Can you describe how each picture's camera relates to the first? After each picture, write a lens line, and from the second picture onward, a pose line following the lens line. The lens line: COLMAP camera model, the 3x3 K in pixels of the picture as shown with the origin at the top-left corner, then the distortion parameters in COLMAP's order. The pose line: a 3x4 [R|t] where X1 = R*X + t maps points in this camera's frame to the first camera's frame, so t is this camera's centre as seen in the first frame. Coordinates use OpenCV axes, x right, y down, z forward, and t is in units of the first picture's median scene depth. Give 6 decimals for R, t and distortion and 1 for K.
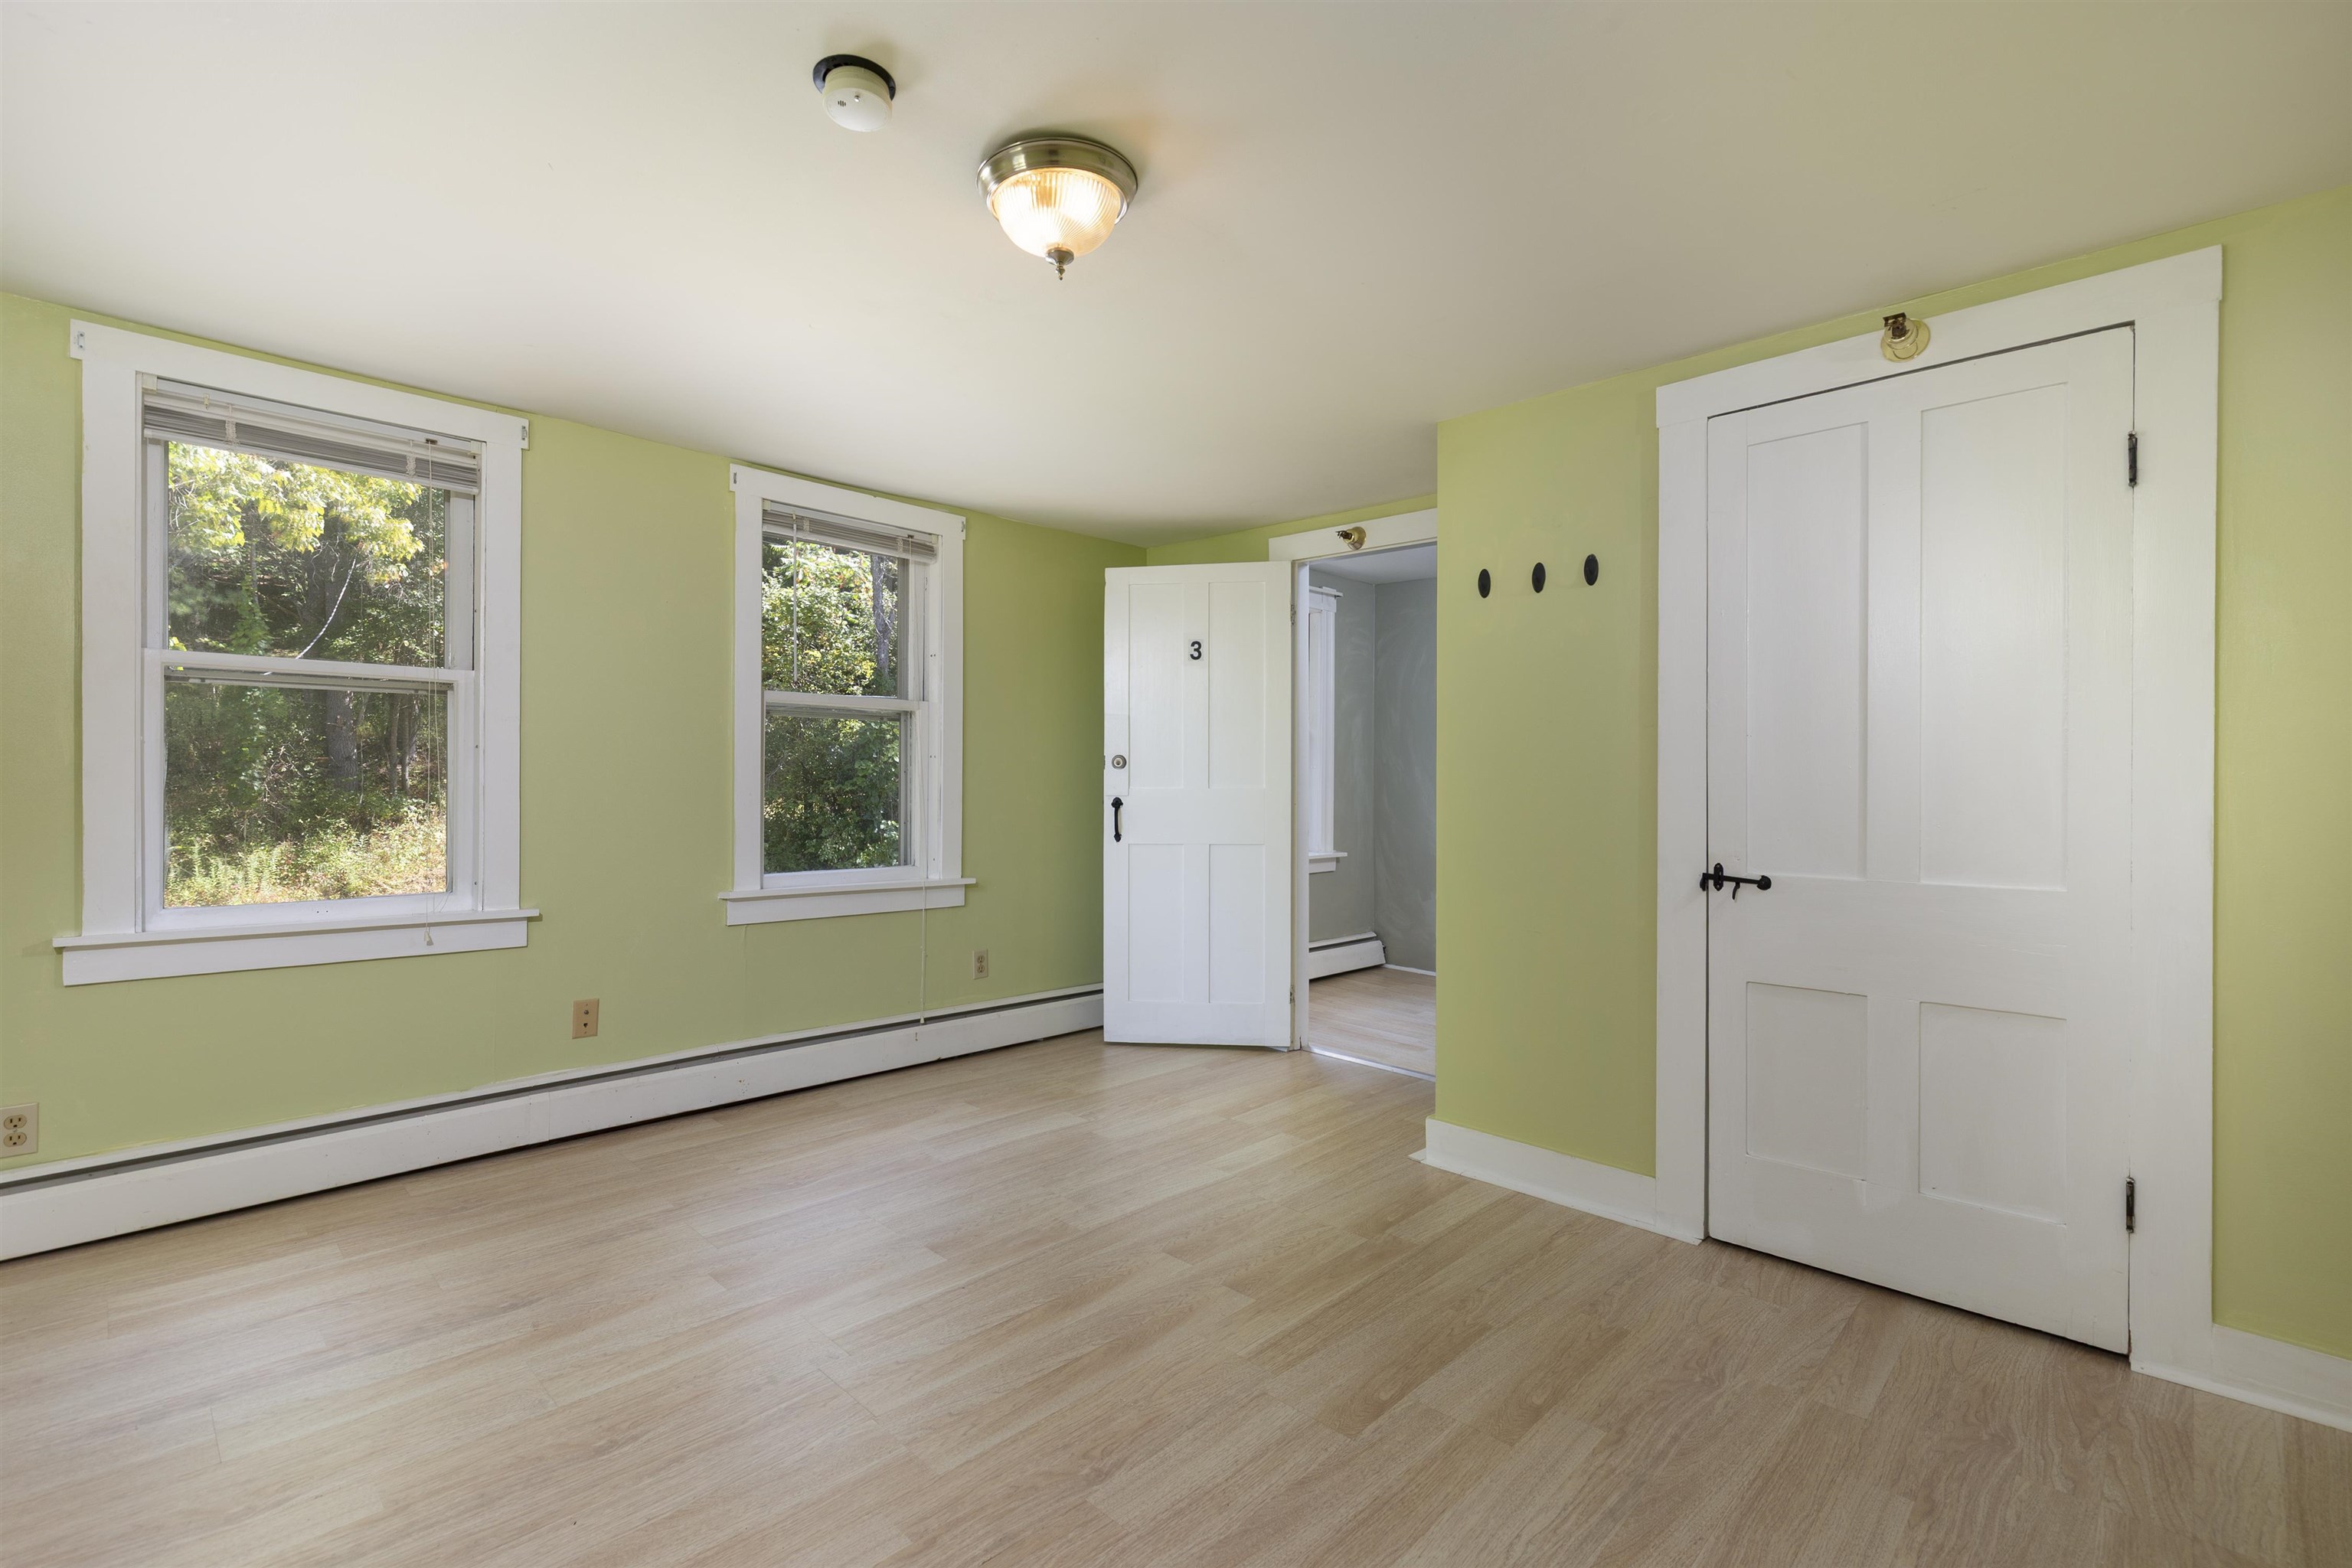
lens RADIAL K [[1048.9, 0, 1178.0], [0, 1048.9, 781.1], [0, 0, 1]] dist [-0.002408, 0.001413]
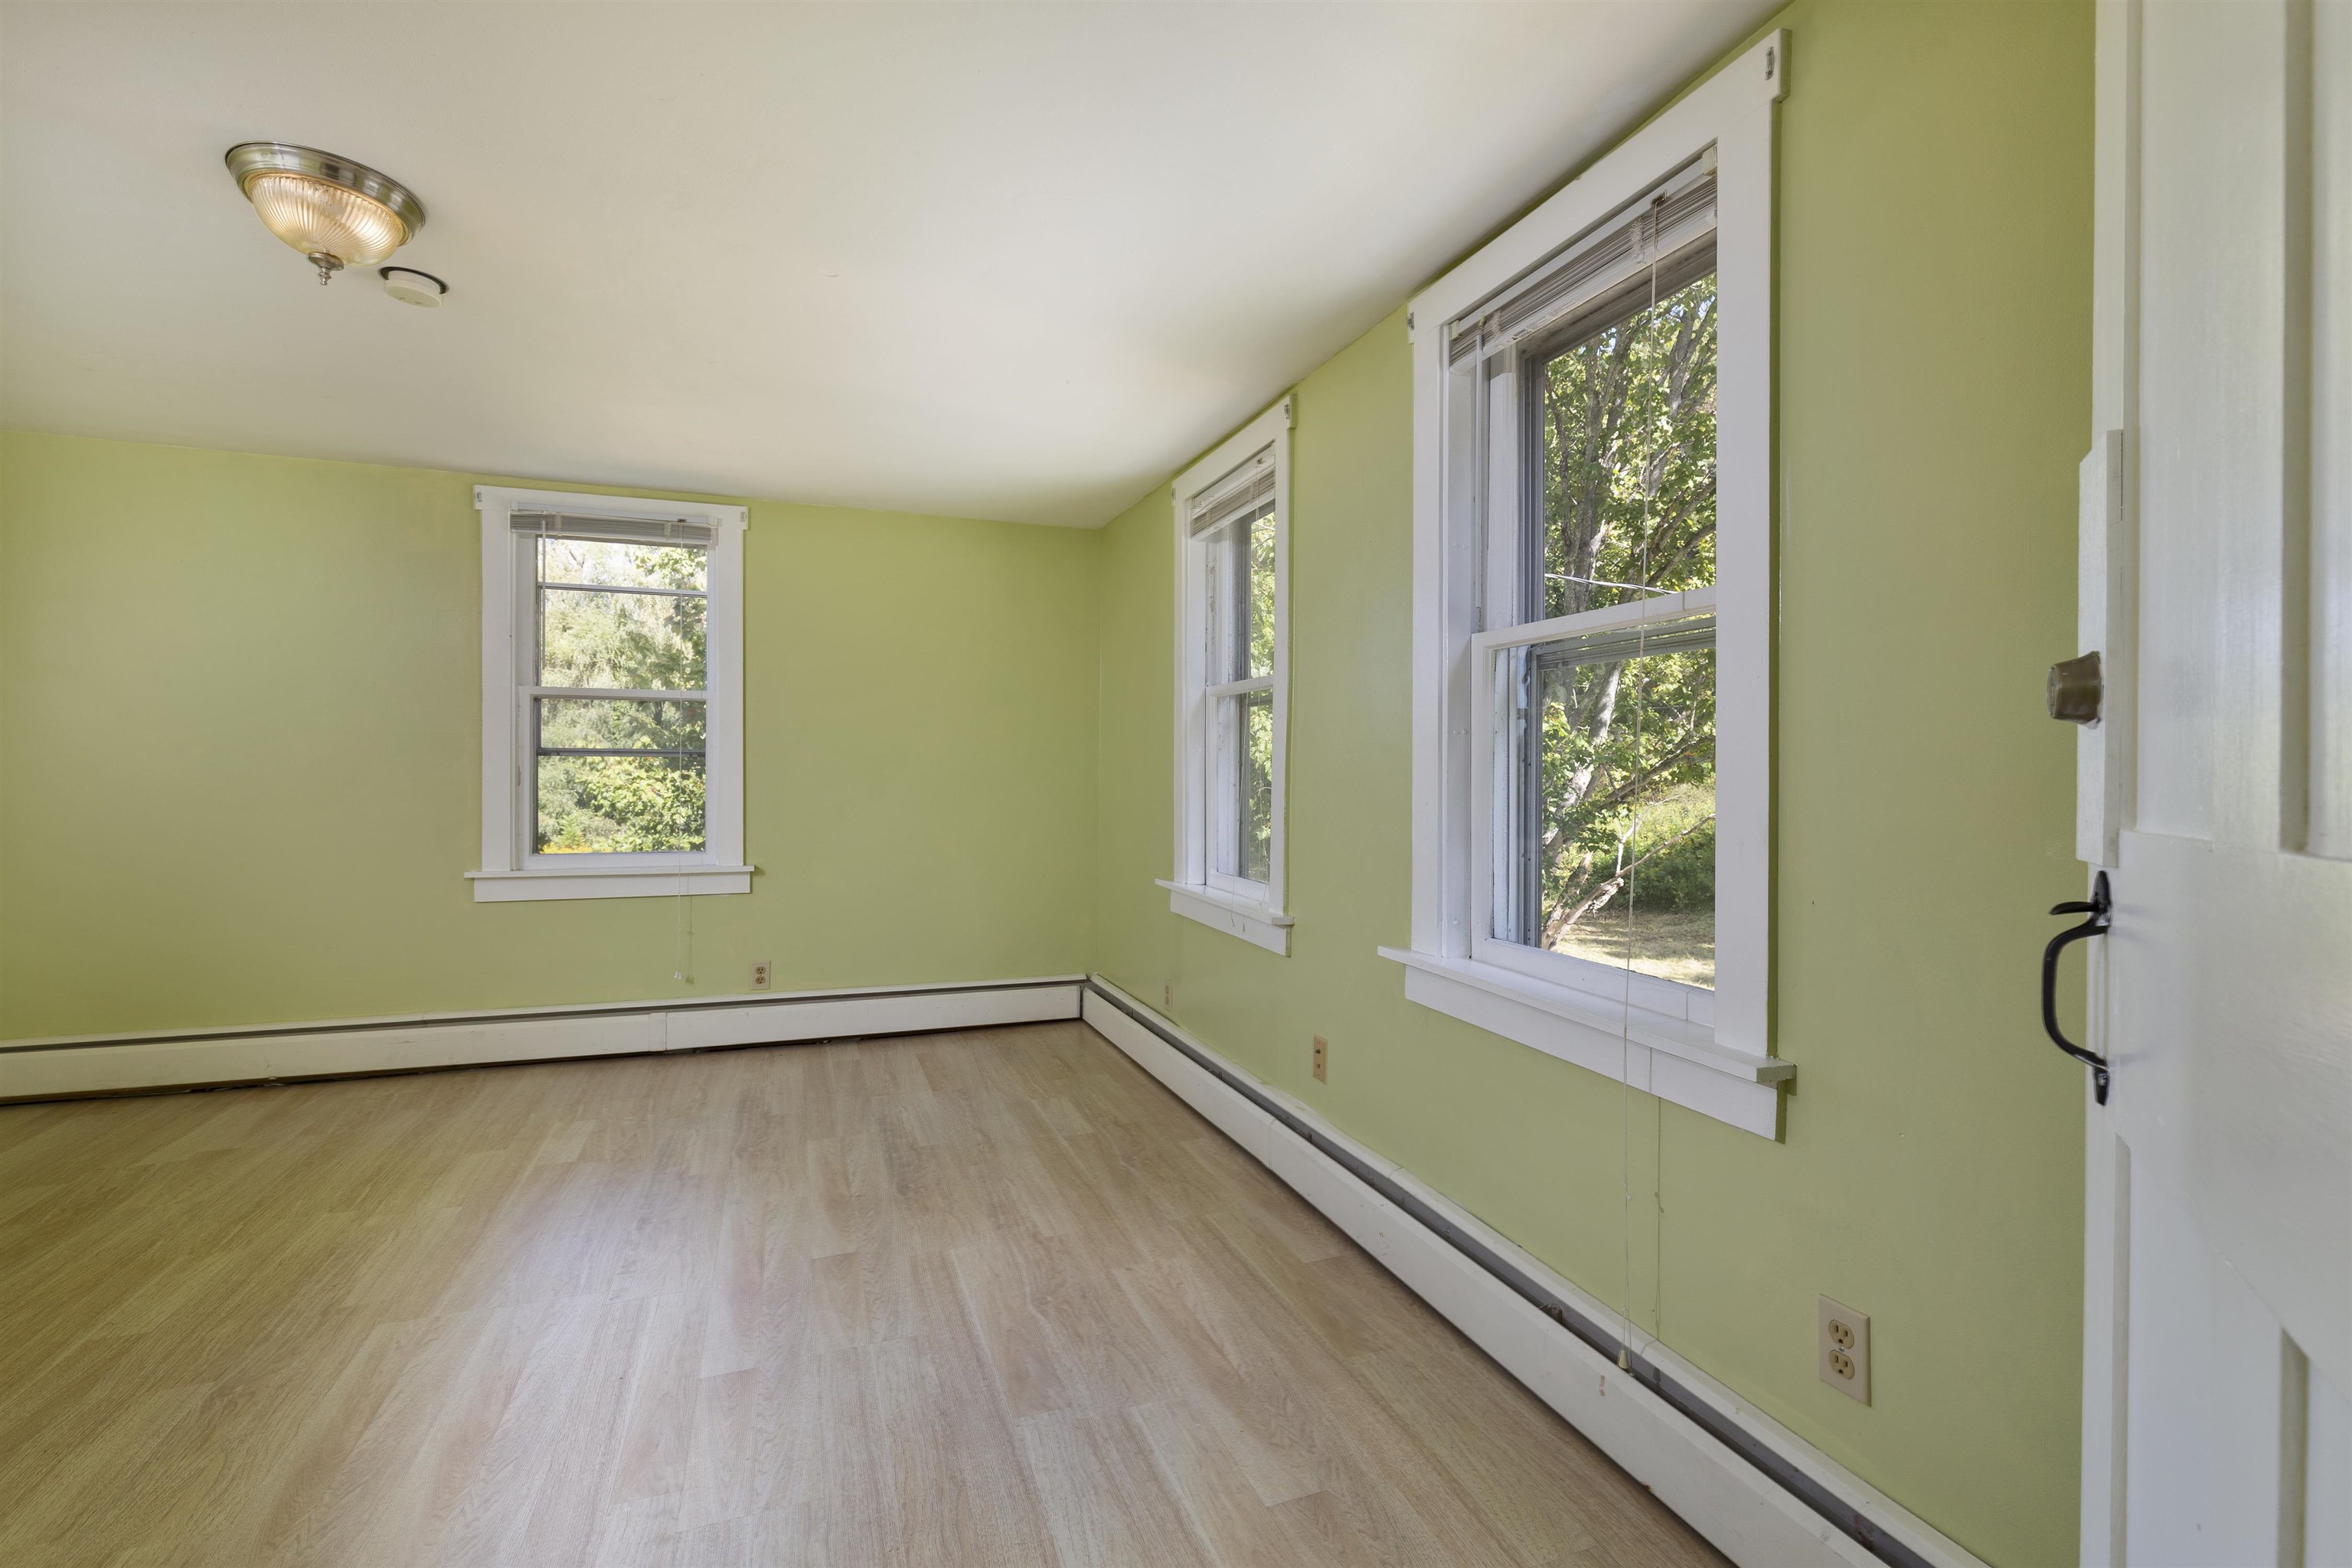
lens RADIAL K [[1048.9, 0, 1187.0], [0, 1048.9, 784.0], [0, 0, 1]] dist [-0.002408, 0.001413]
pose [[-0.433283, 0.003684, -0.901251, 0.253416], [-0.003113, 0.999980, 0.005584, -0.003971], [0.901253, 0.005225, -0.433262, 1.253939]]
